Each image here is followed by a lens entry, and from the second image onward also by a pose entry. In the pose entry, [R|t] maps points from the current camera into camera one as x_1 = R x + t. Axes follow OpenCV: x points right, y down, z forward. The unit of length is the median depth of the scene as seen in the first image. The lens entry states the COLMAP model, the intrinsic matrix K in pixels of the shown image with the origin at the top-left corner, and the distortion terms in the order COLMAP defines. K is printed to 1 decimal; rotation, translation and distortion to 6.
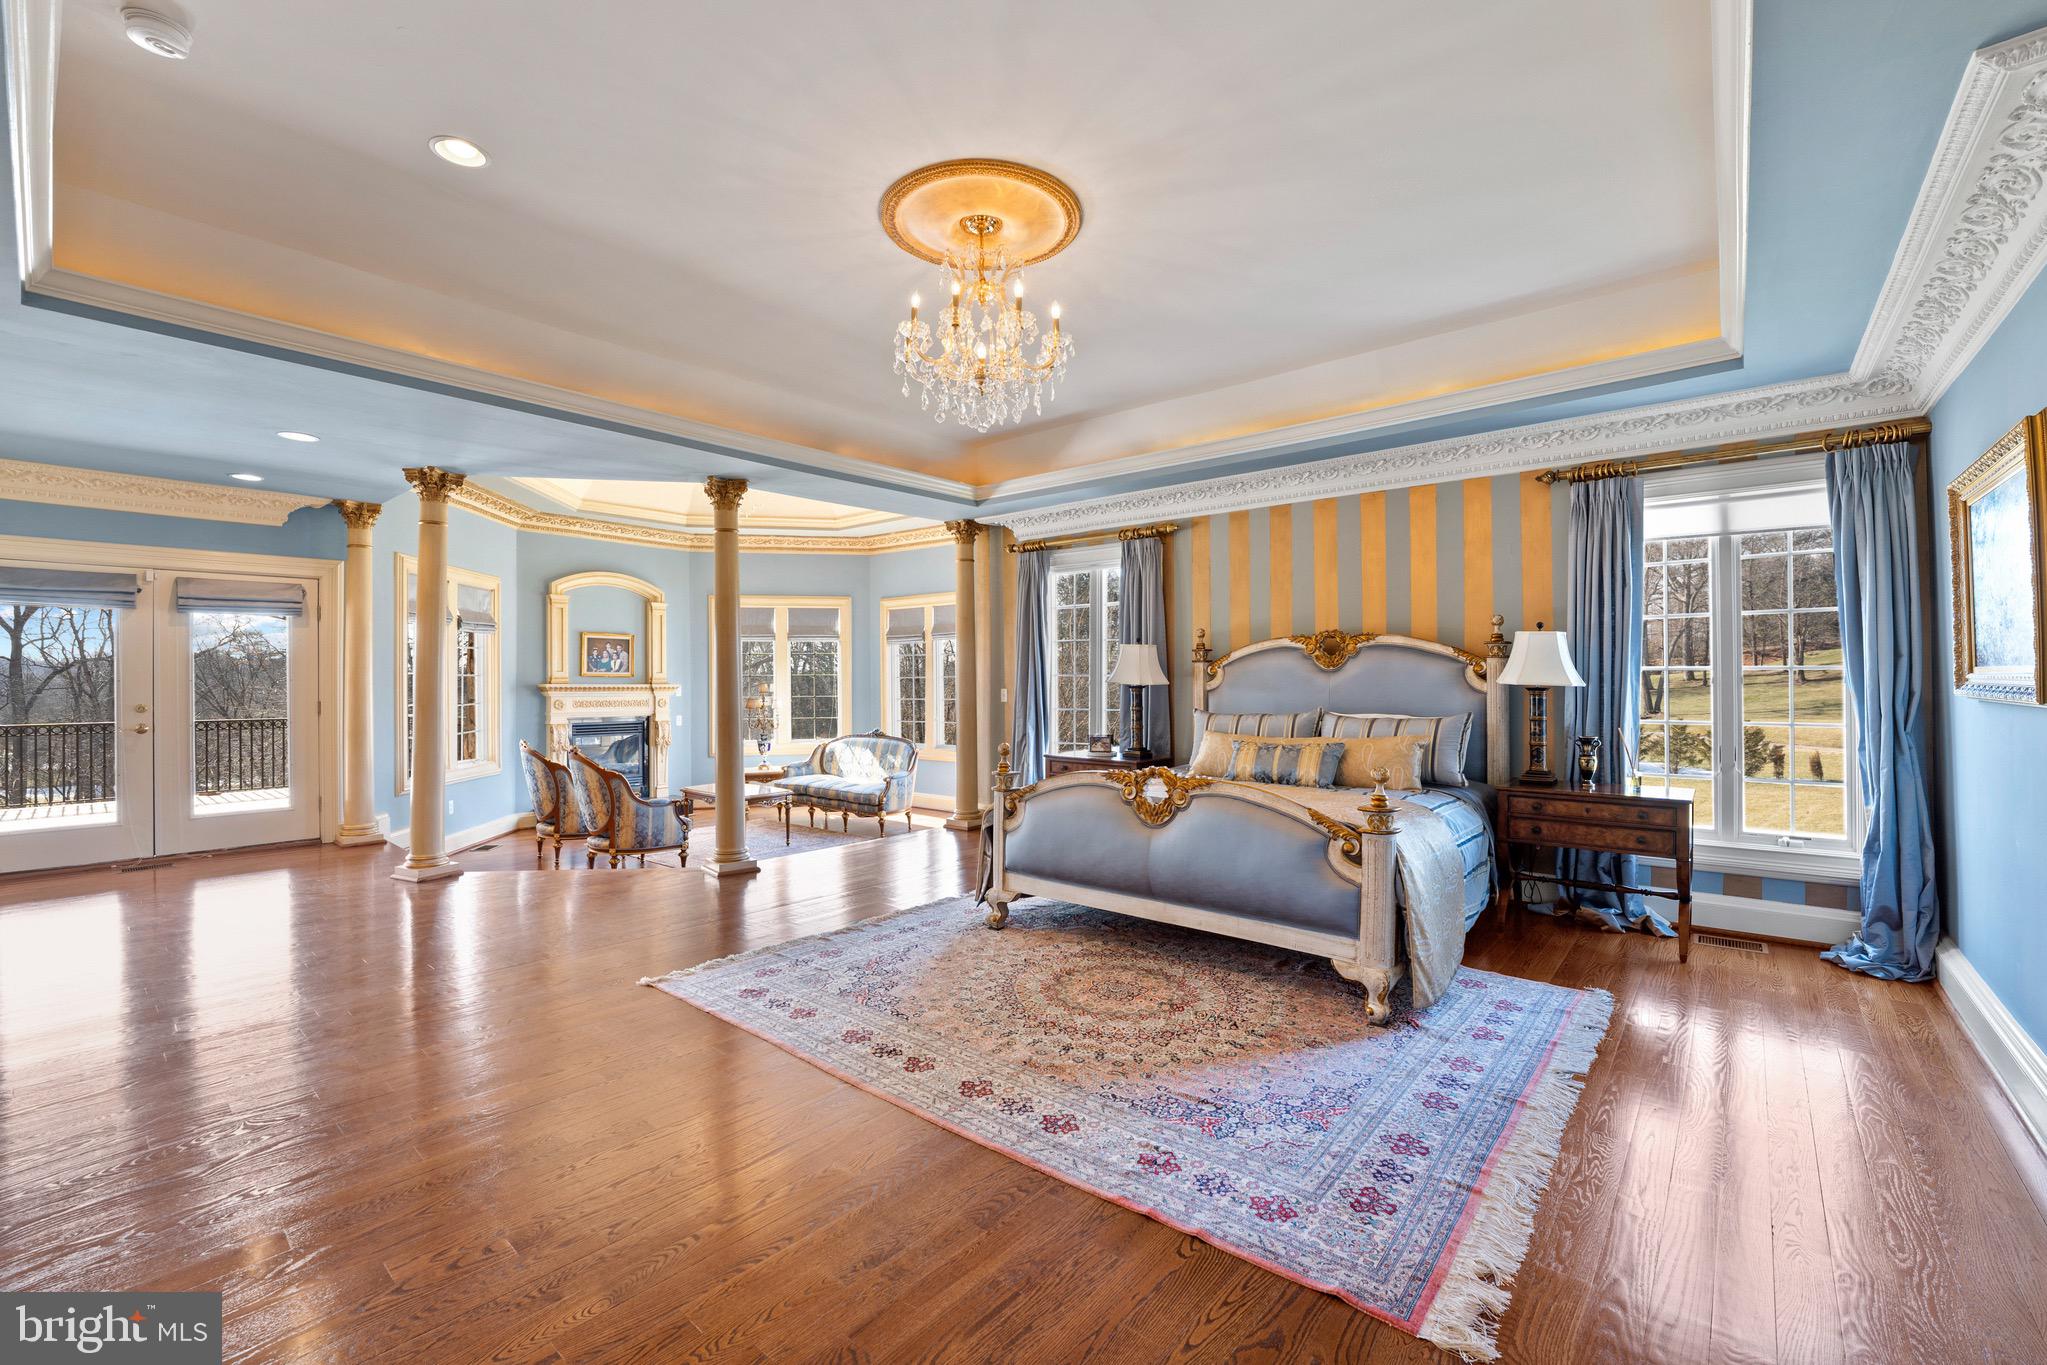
lens RADIAL K [[826.5, 0, 1025.7], [0, 826.5, 690.9], [0, 0, 1]] dist [-0.025631, 0.000377]
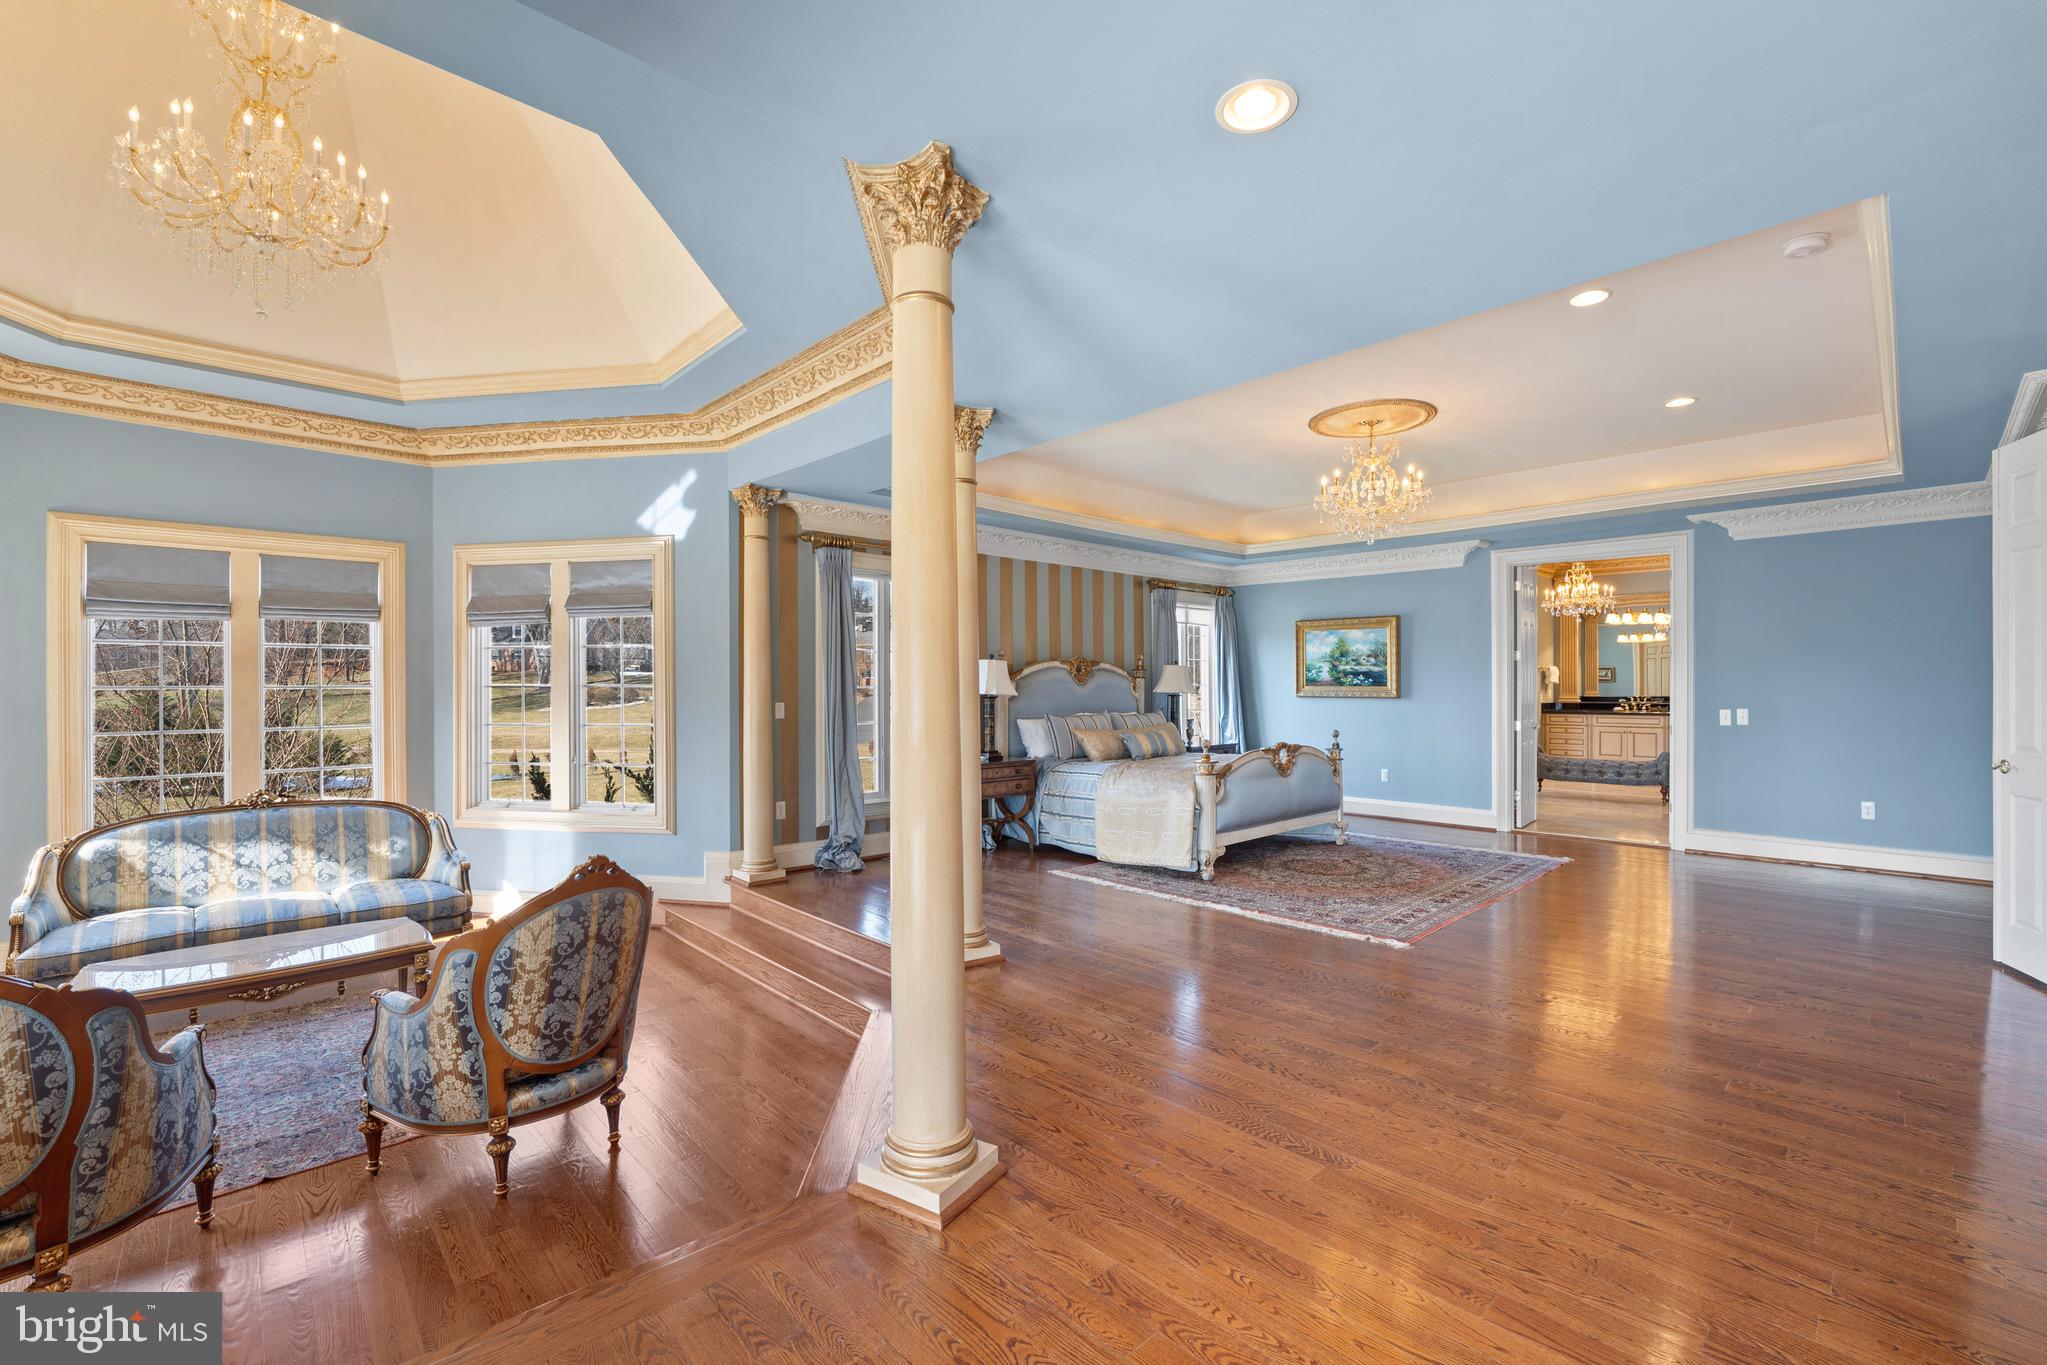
lens RADIAL K [[868.9, 0, 1023.5], [0, 868.9, 682.5], [0, 0, 1]] dist [0.000553, 0.000025]
pose [[0.104251, 0.009777, 0.994503, -0.788941], [0.009479, 0.999896, -0.010824, -0.007589], [-0.994506, 0.010556, 0.104148, 0.606332]]
